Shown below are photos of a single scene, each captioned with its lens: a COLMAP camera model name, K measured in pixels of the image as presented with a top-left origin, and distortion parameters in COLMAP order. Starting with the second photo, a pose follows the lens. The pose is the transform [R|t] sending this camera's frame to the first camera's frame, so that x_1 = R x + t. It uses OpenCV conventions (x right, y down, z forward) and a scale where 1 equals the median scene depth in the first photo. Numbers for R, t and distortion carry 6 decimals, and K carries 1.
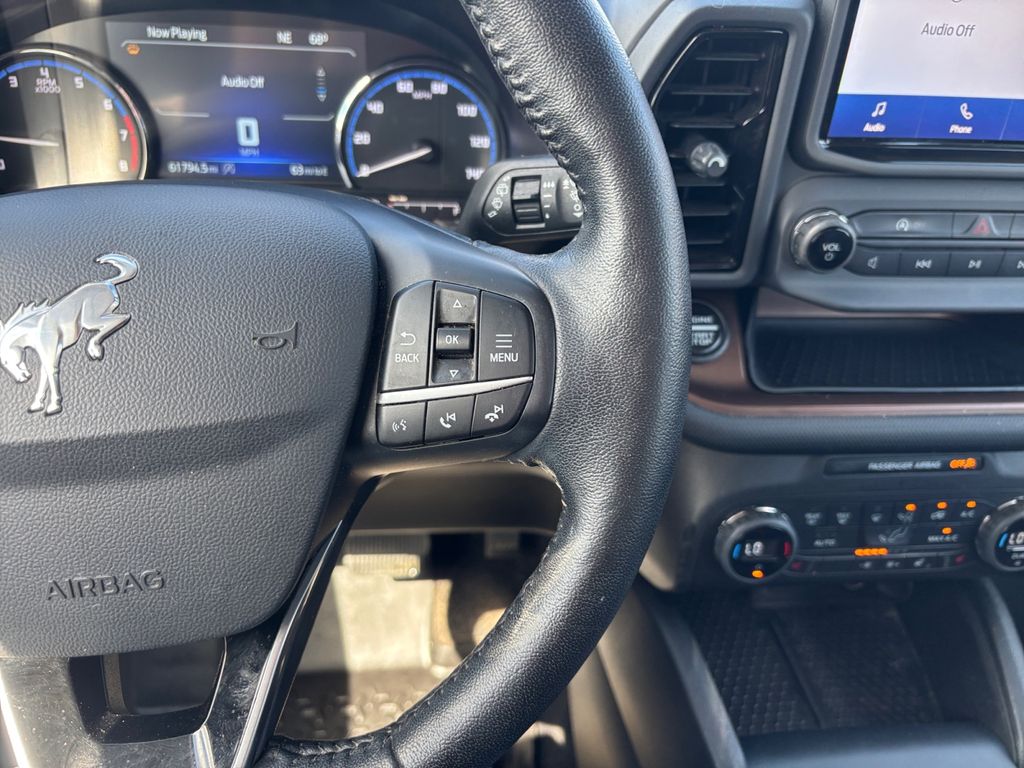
lens RADIAL K [[793.8, 0, 517.6], [0, 793.8, 385.0], [0, 0, 1]] dist [-0.002529, -0.010684]
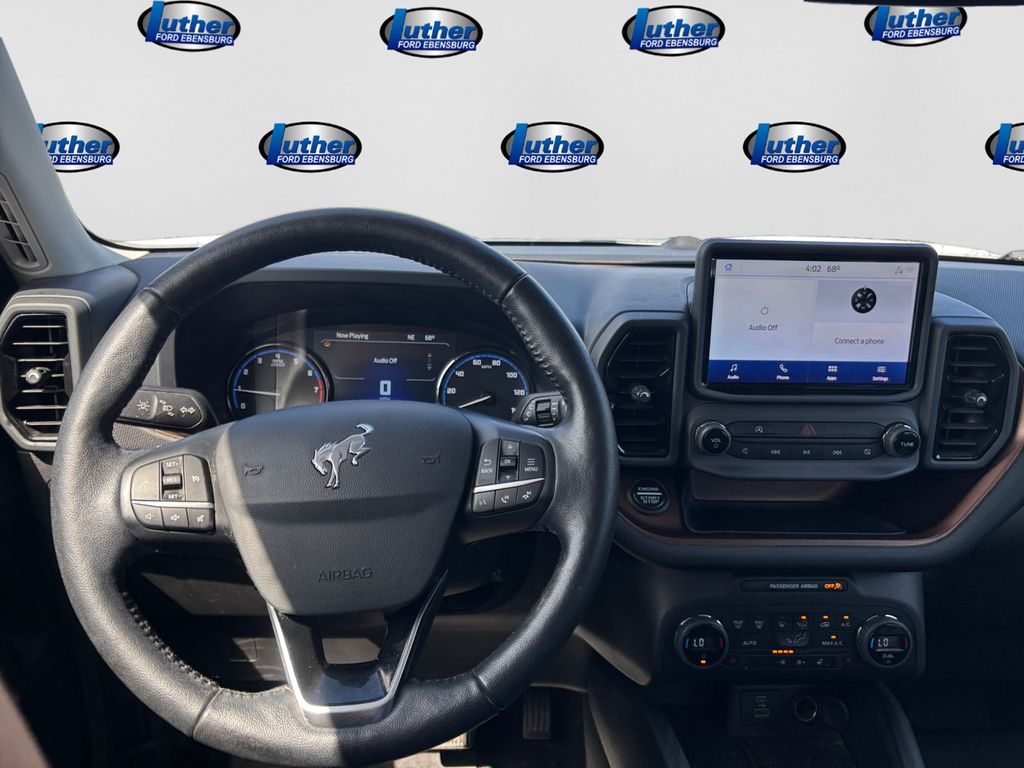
lens RADIAL K [[766.8, 0, 509.0], [0, 766.8, 373.8], [0, 0, 1]] dist [-0.001511, 0.002102]
pose [[0.998432, -0.012274, -0.054614, 0.022231], [-0.007839, 0.935393, -0.353523, 0.254917], [0.055425, 0.353397, 0.933830, -0.588475]]
